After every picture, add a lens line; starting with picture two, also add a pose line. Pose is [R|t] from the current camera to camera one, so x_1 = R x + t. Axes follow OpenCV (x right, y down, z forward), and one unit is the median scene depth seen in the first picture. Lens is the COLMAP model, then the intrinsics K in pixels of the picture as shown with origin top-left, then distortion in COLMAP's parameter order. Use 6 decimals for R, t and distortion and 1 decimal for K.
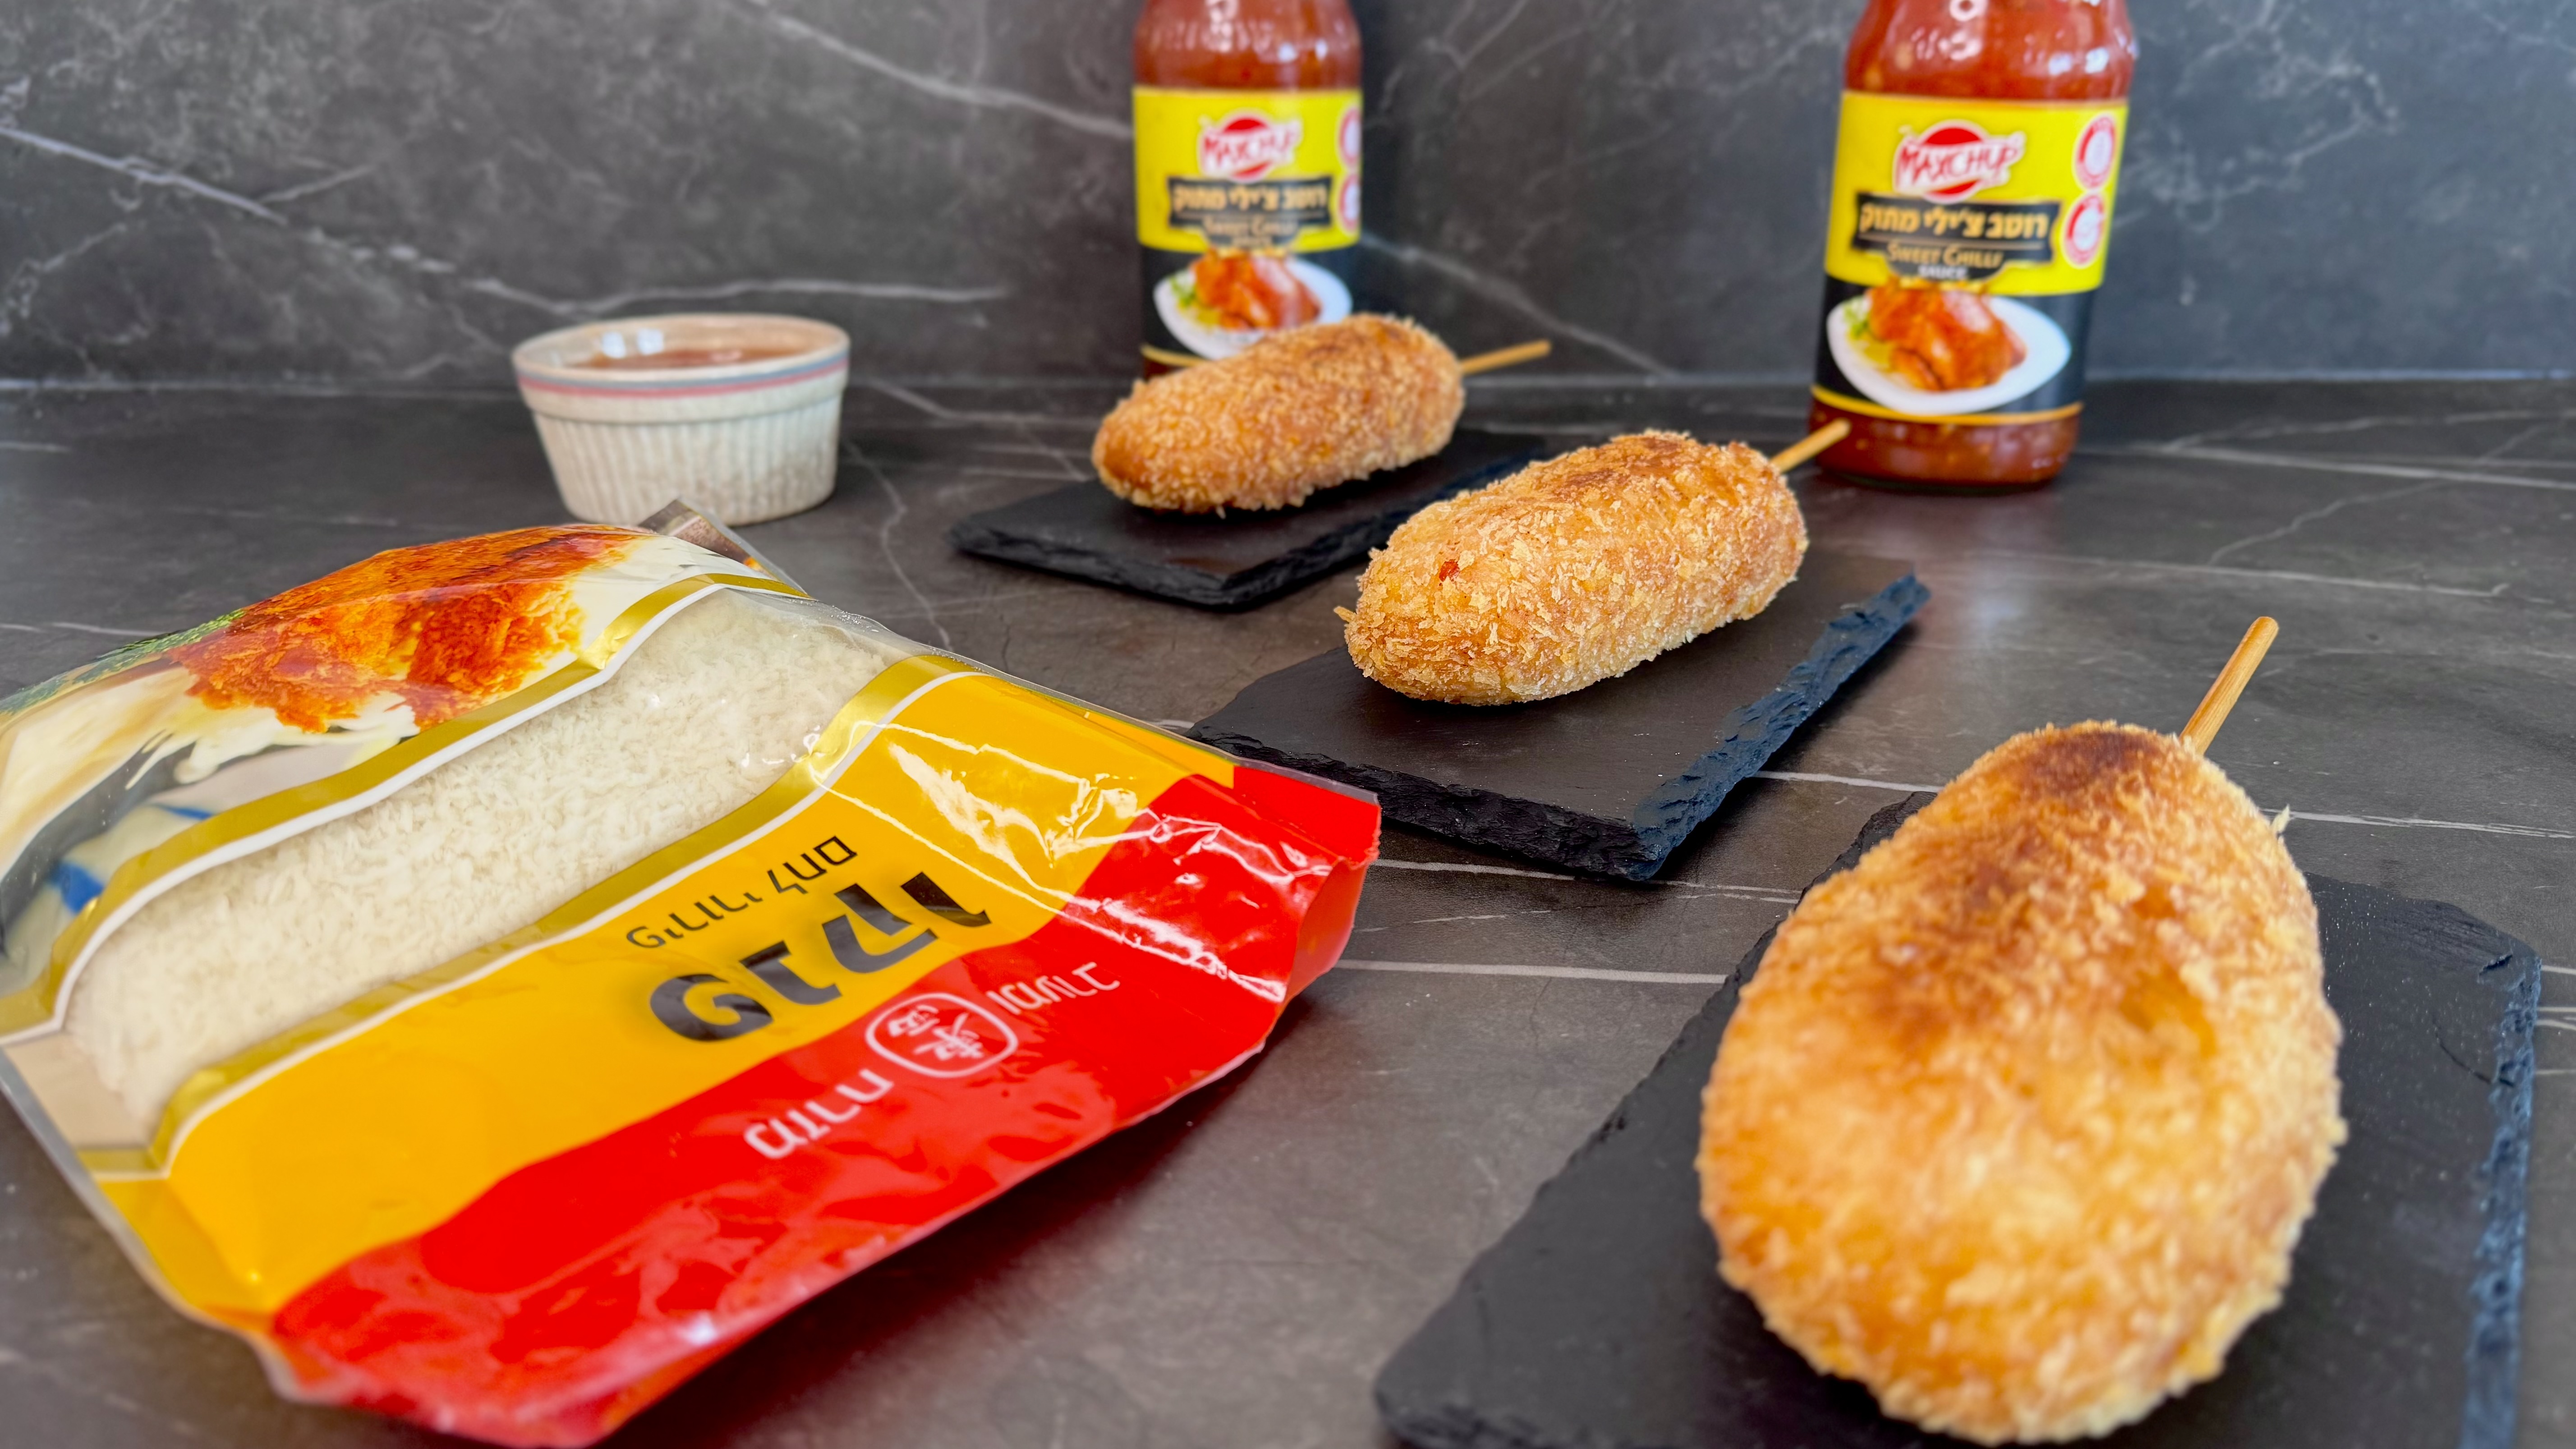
lens RADIAL K [[1868.0, 0, 1293.6], [0, 1868.0, 730.0], [0, 0, 1]] dist [0.000461, -0.010686]
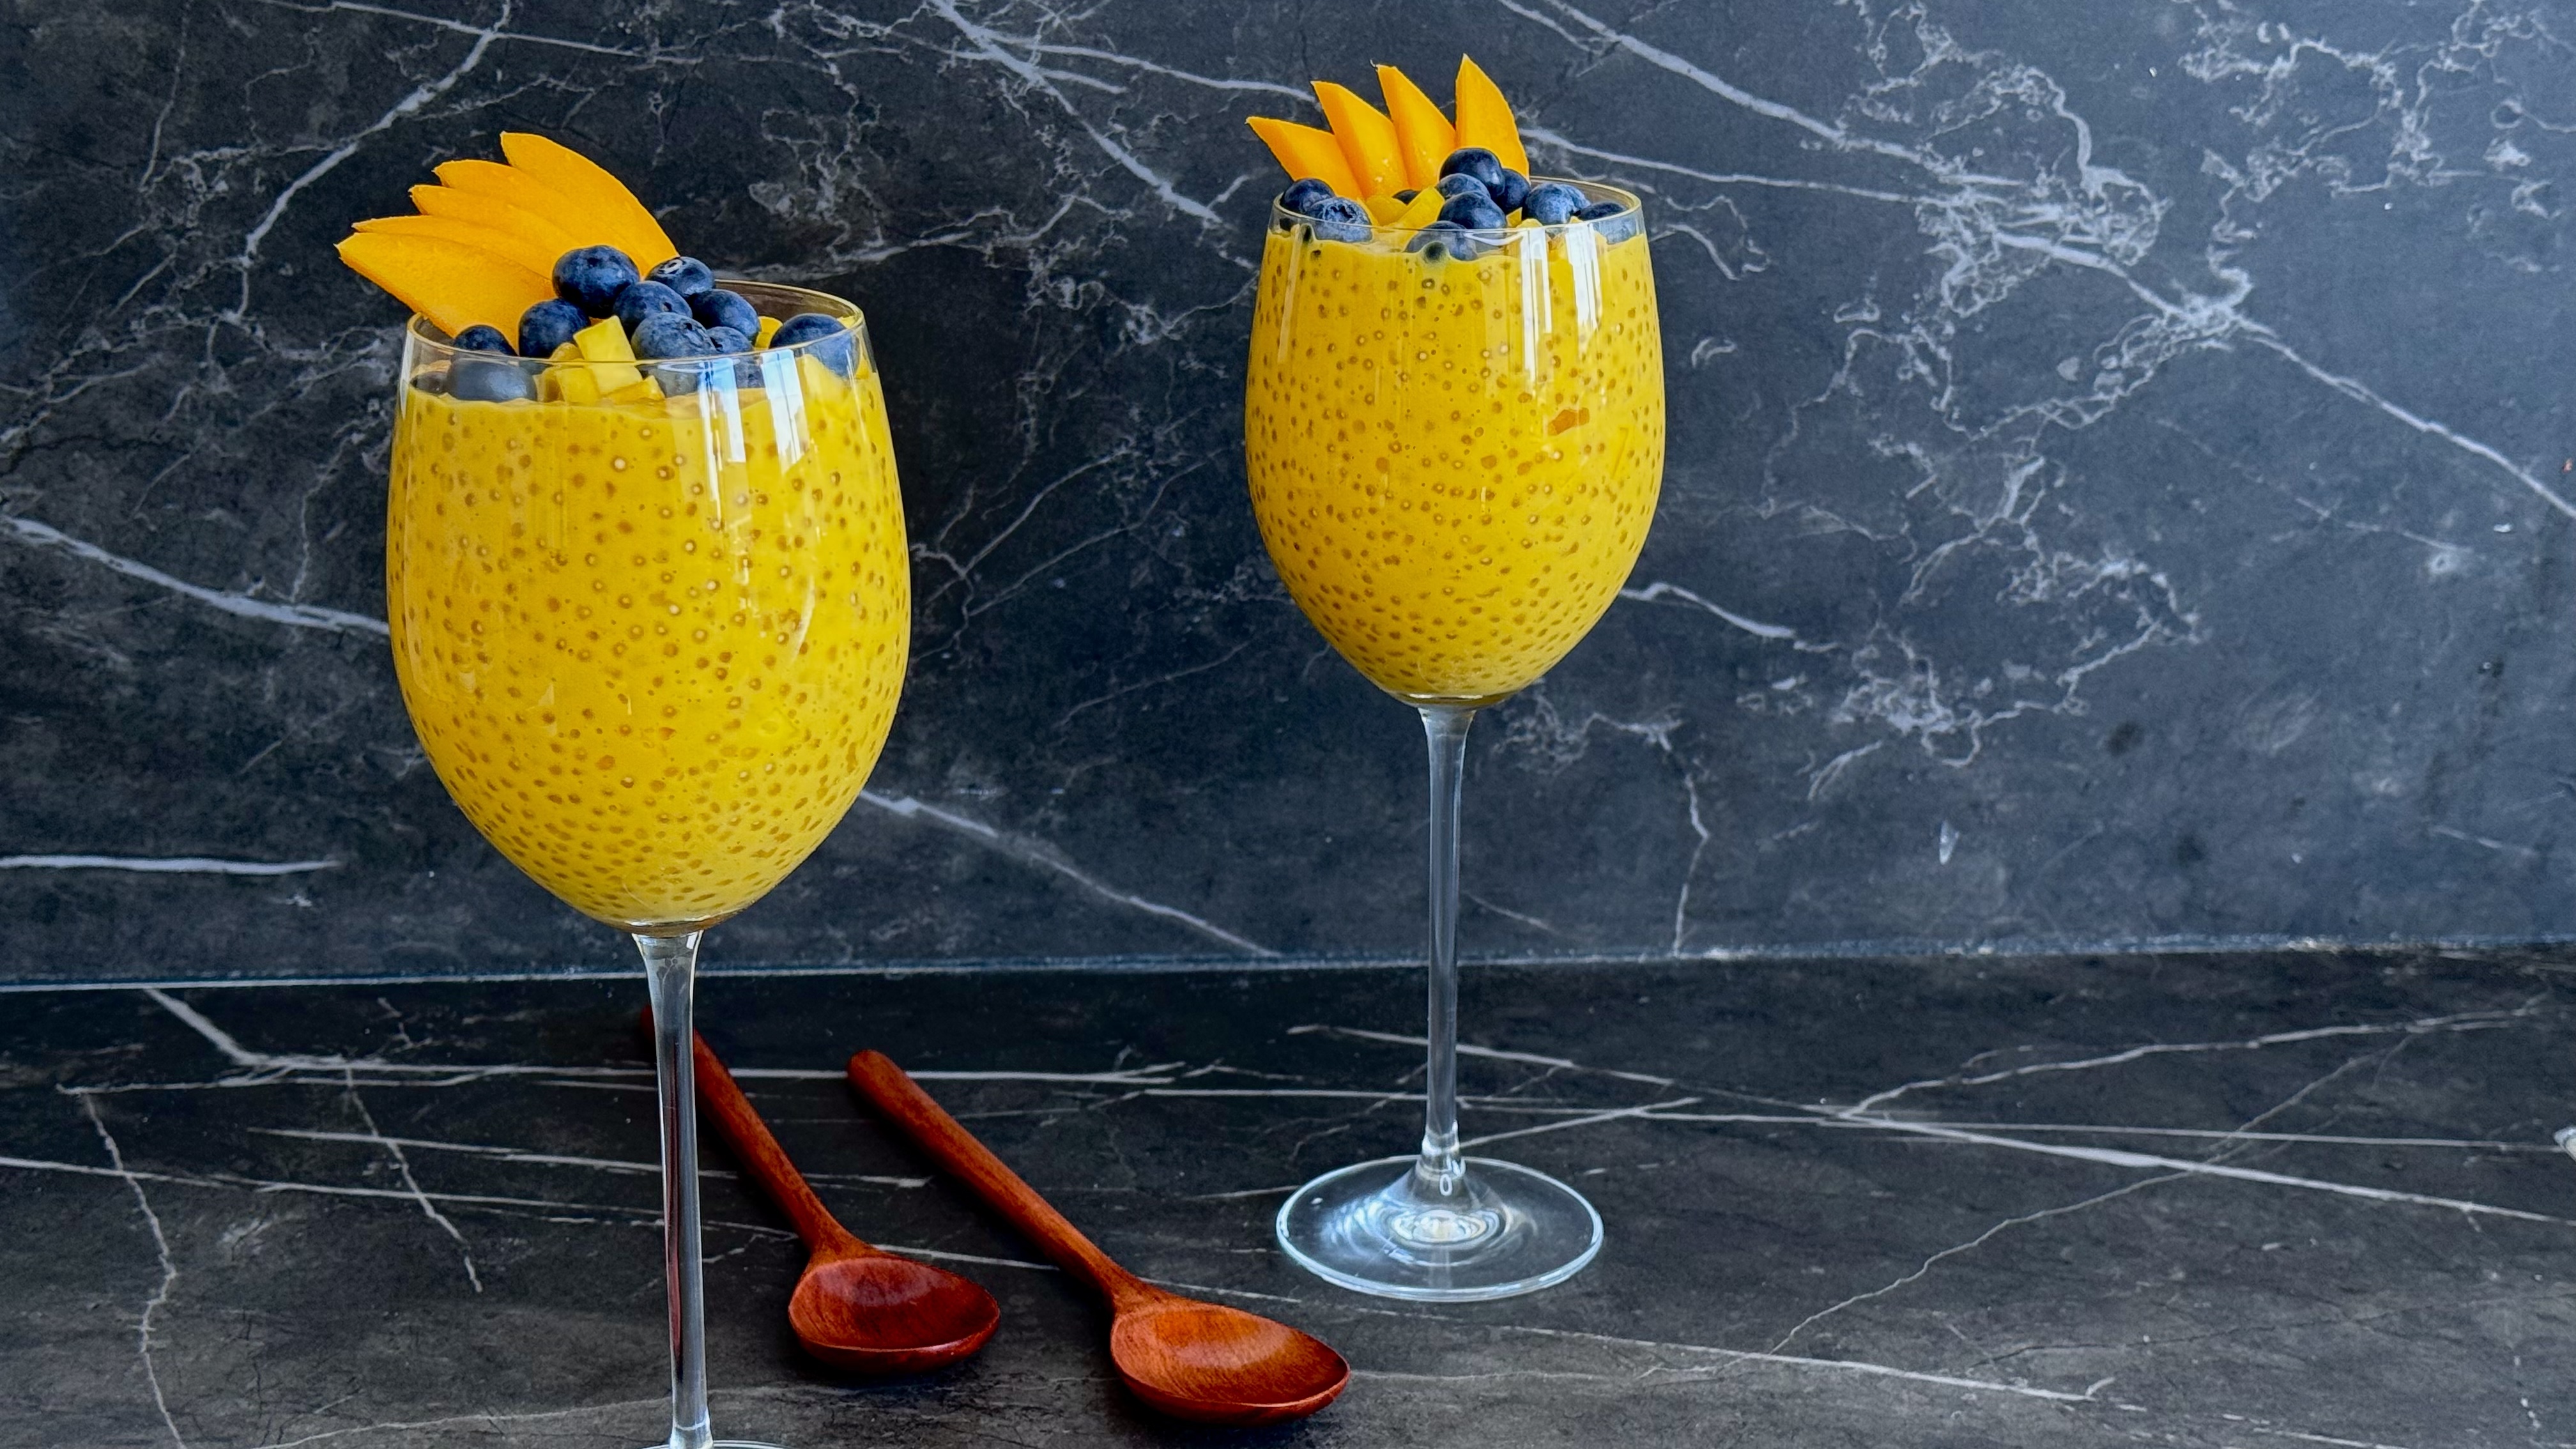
lens RADIAL K [[3605.6, 0, 1297.8], [0, 3605.6, 717.7], [0, 0, 1]] dist [0.125089, 0.000000]
pose [[0.997316, -0.010918, 0.072395, 0.118236], [0.017561, 0.995625, -0.091773, -0.161997], [-0.071076, 0.092798, 0.993145, -0.445137]]
